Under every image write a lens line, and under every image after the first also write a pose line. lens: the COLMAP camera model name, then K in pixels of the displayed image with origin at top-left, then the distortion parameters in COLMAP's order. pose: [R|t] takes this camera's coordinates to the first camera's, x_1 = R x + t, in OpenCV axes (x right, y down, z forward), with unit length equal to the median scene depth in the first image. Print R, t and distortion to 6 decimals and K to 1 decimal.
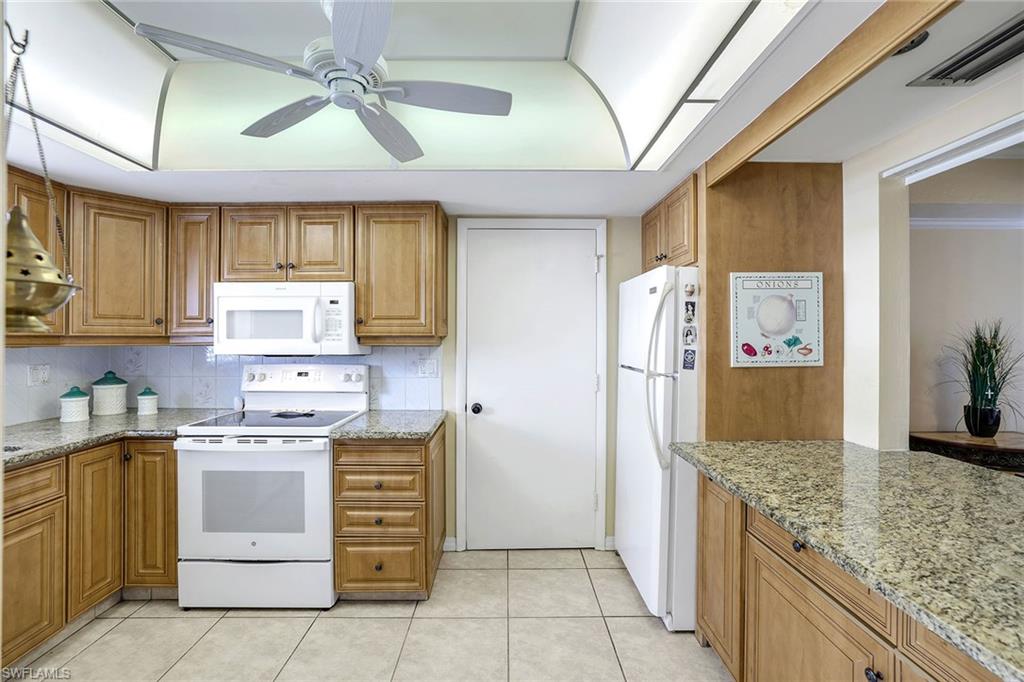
lens RADIAL K [[454.1, 0, 513.7], [0, 454.1, 339.1], [0, 0, 1]] dist [-0.041390, 0.015789]
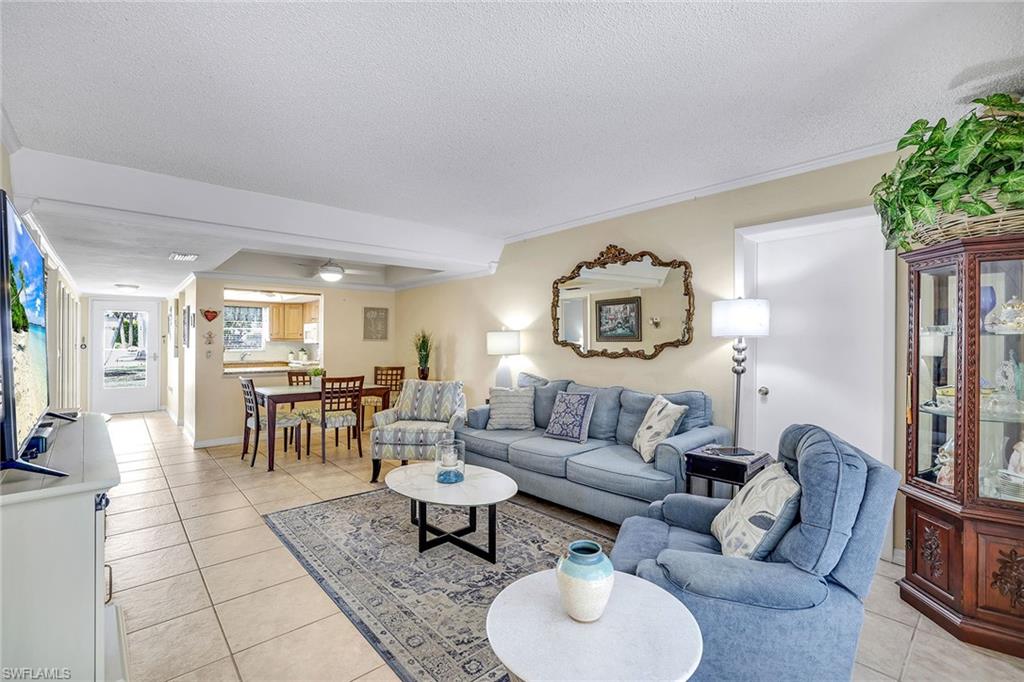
lens RADIAL K [[460.7, 0, 527.5], [0, 460.7, 340.6], [0, 0, 1]] dist [-0.064250, 0.016252]
pose [[0.671141, -0.005942, -0.741306, 3.760149], [0.002359, 0.999980, -0.005879, 0.043618], [0.741326, 0.002197, 0.671142, -0.186183]]
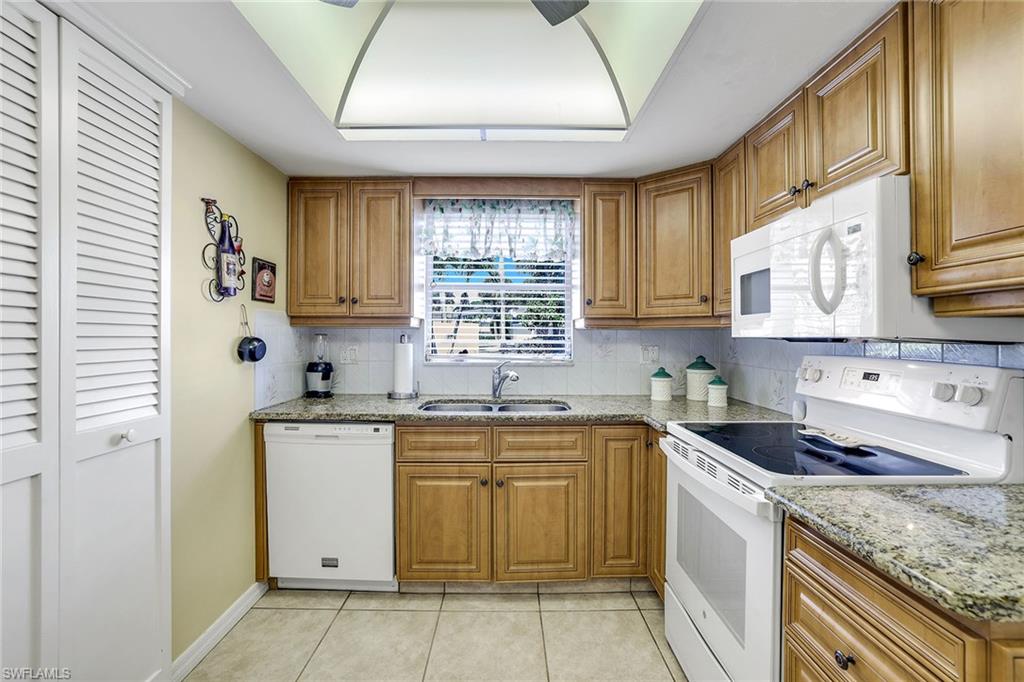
lens RADIAL K [[454.1, 0, 513.7], [0, 454.1, 339.1], [0, 0, 1]] dist [-0.041390, 0.015789]
pose [[-0.002695, 0.004140, -0.999988, 0.089380], [-0.005515, 0.999976, 0.004155, 0.040041], [0.999981, 0.005527, -0.002673, 0.700116]]
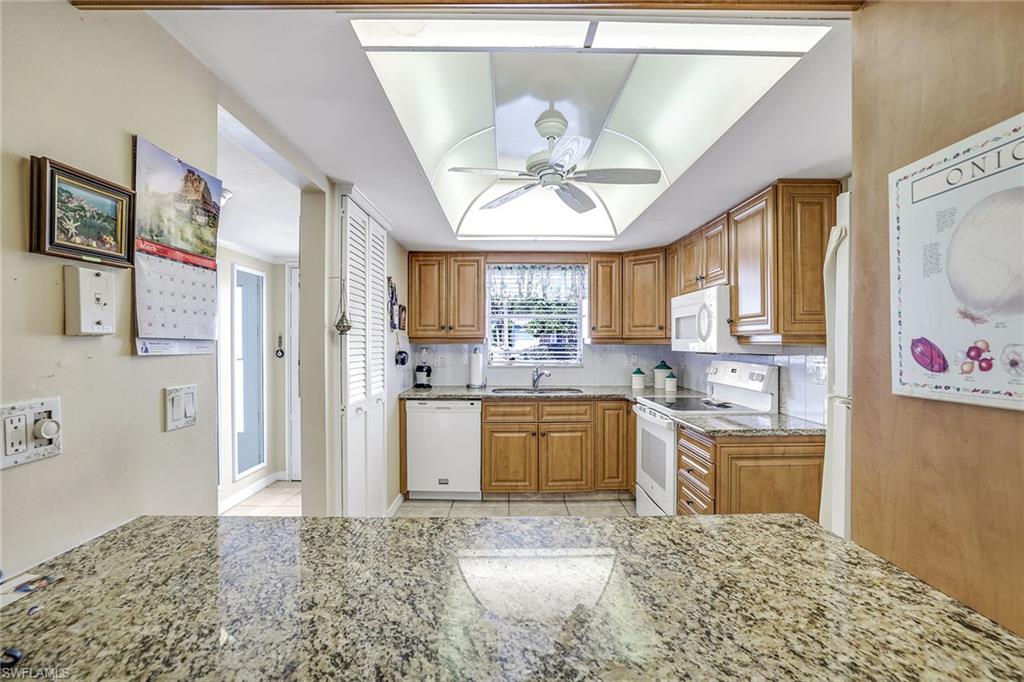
lens RADIAL K [[455.8, 0, 513.3], [0, 455.8, 352.0], [0, 0, 1]] dist [-0.022107, -0.000016]
pose [[-0.000437, 0.020395, -0.999792, 0.799087], [-0.002592, 0.999789, 0.020396, 0.012536], [0.999997, 0.002600, -0.000384, 0.561796]]
